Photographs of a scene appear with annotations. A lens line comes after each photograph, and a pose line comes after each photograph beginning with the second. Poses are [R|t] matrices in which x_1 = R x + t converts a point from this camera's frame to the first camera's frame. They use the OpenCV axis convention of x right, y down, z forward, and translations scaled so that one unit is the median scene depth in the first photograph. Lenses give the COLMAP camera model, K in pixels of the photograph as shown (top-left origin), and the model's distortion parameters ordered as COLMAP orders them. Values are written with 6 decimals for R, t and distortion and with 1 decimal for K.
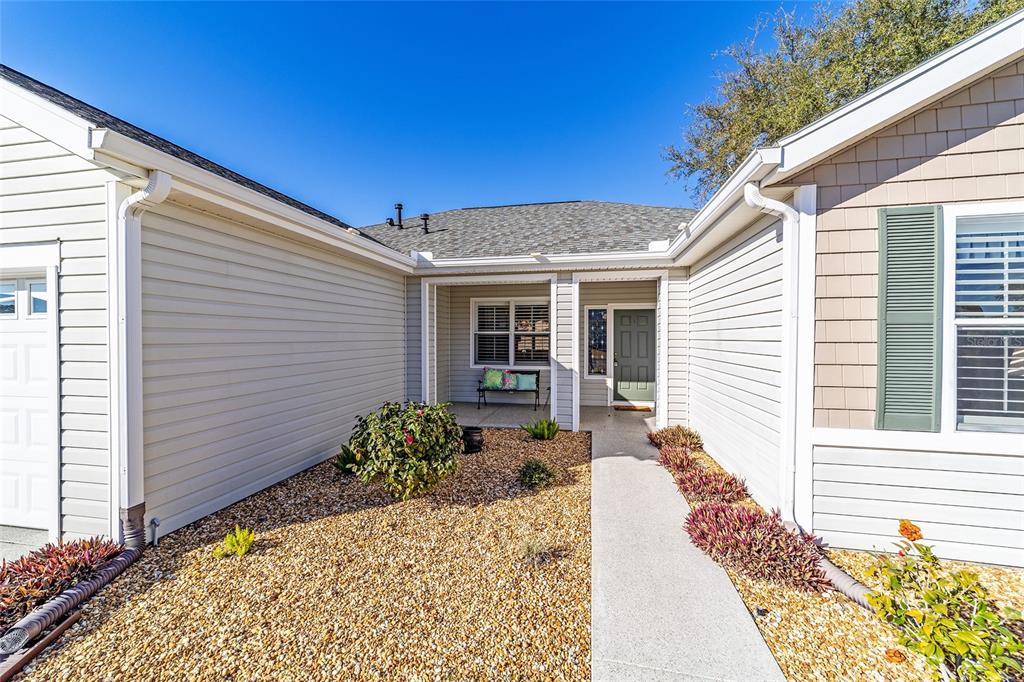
lens RADIAL K [[392.4, 0, 512.8], [0, 392.4, 339.6], [0, 0, 1]] dist [-0.014700, 0.006732]
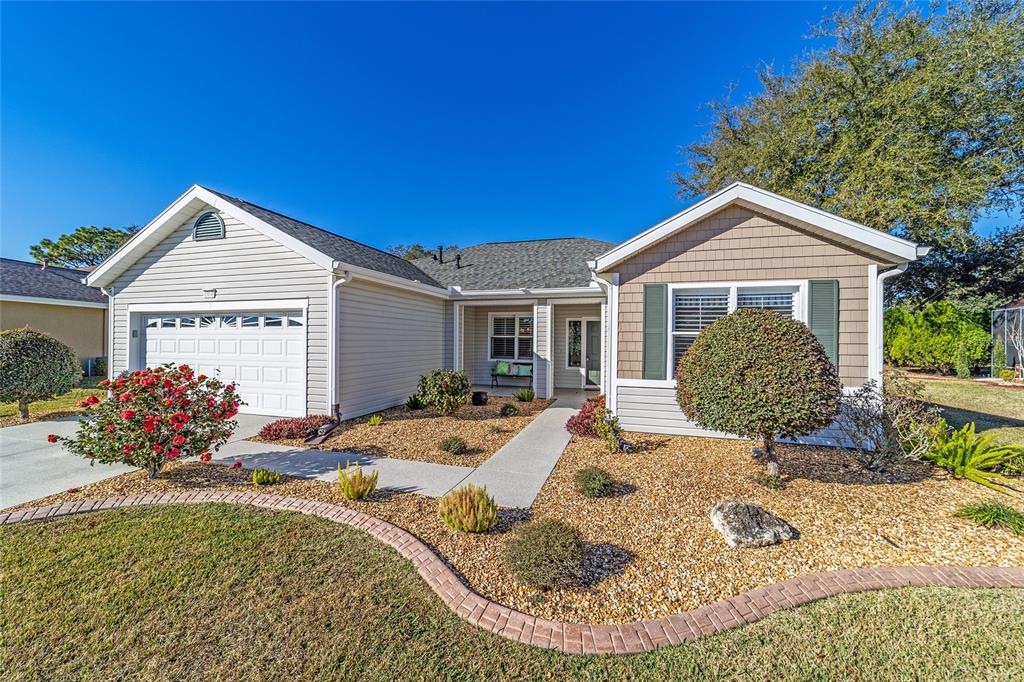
lens RADIAL K [[392.4, 0, 513.0], [0, 392.4, 343.3], [0, 0, 1]] dist [-0.014700, 0.006732]
pose [[0.995563, 0.010196, -0.093547, 0.161696], [-0.010343, 0.999946, -0.001091, 0.011642], [0.093531, 0.002053, 0.995614, -0.584137]]
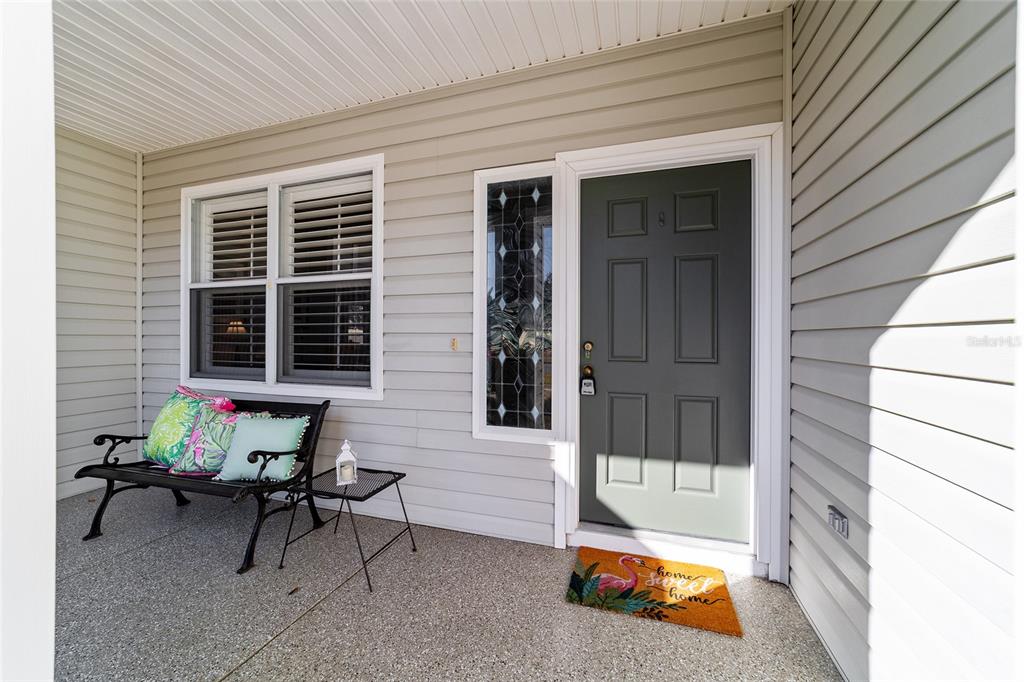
lens RADIAL K [[392.4, 0, 508.7], [0, 392.4, 336.3], [0, 0, 1]] dist [-0.014700, 0.006732]
pose [[0.993803, 0.003759, -0.111093, 0.309504], [-0.004166, 0.999985, -0.003435, 0.038638], [0.111079, 0.003877, 0.993804, 0.950560]]
